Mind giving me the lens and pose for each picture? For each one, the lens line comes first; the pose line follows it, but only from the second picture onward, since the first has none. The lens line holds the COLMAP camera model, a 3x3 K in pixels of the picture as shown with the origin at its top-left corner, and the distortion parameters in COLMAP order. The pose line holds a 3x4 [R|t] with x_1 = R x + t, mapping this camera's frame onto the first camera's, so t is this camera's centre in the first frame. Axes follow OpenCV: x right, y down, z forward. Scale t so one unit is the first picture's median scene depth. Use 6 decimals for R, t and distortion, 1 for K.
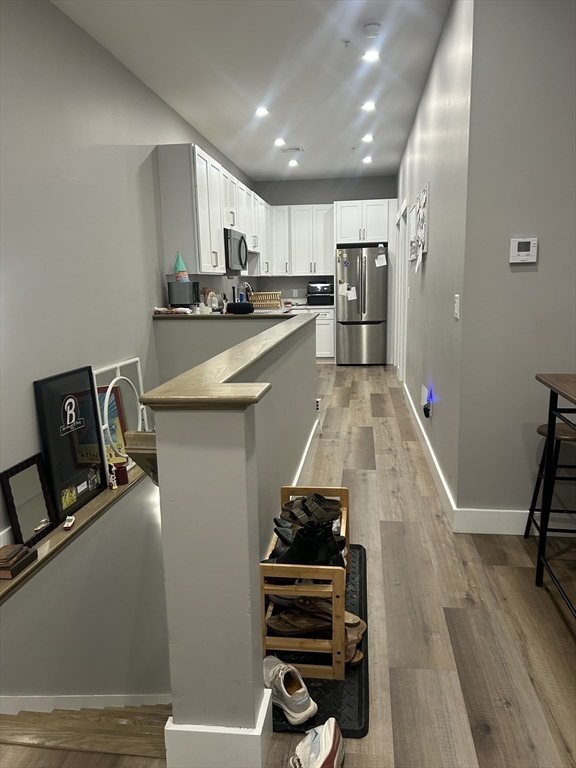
lens RADIAL K [[575.0, 0, 282.9], [0, 575.0, 382.1], [0, 0, 1]] dist [0.092519, -0.143808]
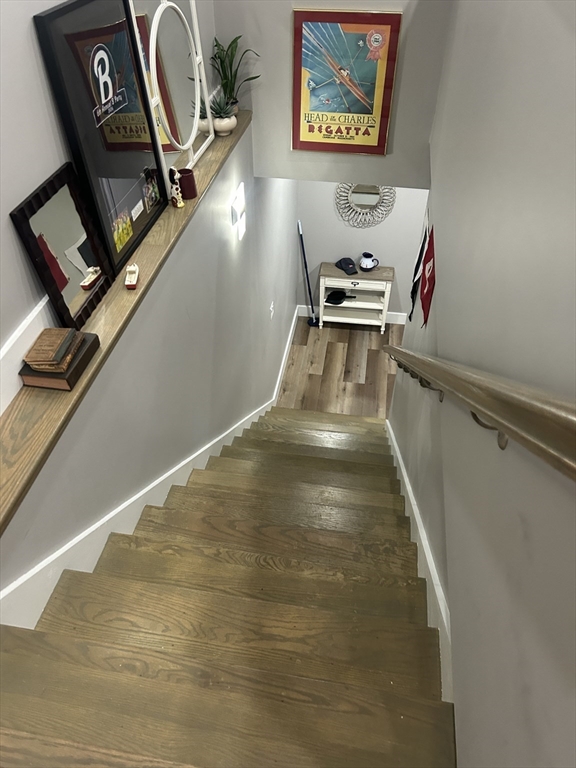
lens RADIAL K [[577.8, 0, 288.0], [0, 577.8, 384.0], [0, 0, 1]] dist [0.033156, -0.021761]
pose [[0.999296, 0.037277, 0.004197, -0.124814], [-0.033464, 0.835289, 0.548792, -0.011233], [0.016951, -0.548546, 0.835948, 0.259426]]
